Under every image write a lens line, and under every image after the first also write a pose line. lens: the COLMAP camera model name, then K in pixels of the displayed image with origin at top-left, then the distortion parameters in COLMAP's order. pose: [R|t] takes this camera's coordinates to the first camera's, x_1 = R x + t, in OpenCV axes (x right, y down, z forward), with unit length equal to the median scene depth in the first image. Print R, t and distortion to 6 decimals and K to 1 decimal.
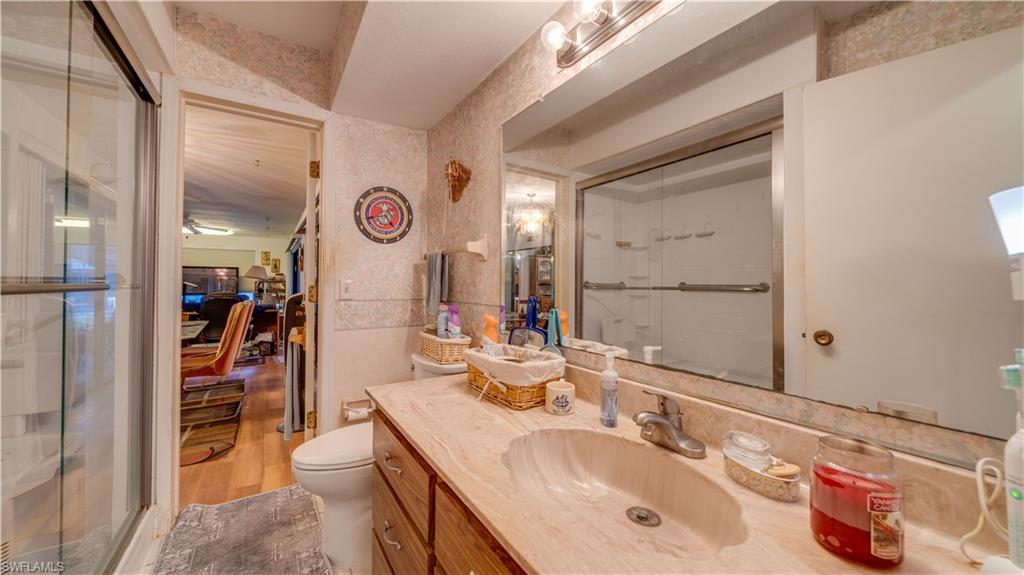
lens RADIAL K [[368.3, 0, 507.7], [0, 368.3, 280.9], [0, 0, 1]] dist [-0.012373, 0.000027]
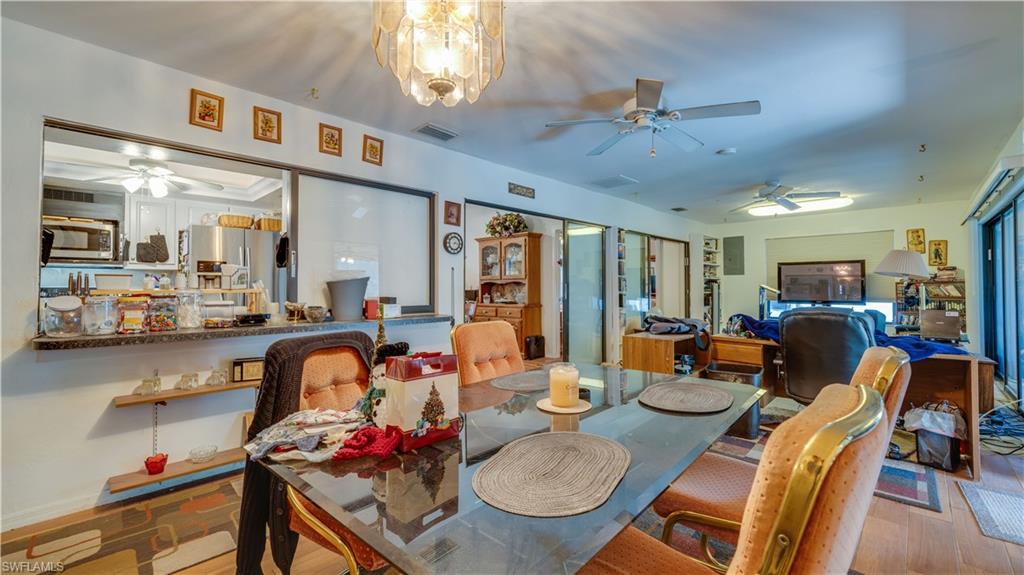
lens RADIAL K [[431.2, 0, 507.3], [0, 431.2, 281.2], [0, 0, 1]] dist [0.003911, 0.000339]
pose [[0.236778, -0.015629, -0.971438, -0.173787], [0.011380, 0.999847, -0.013312, 0.001460], [0.971497, -0.007903, 0.236920, 0.245093]]
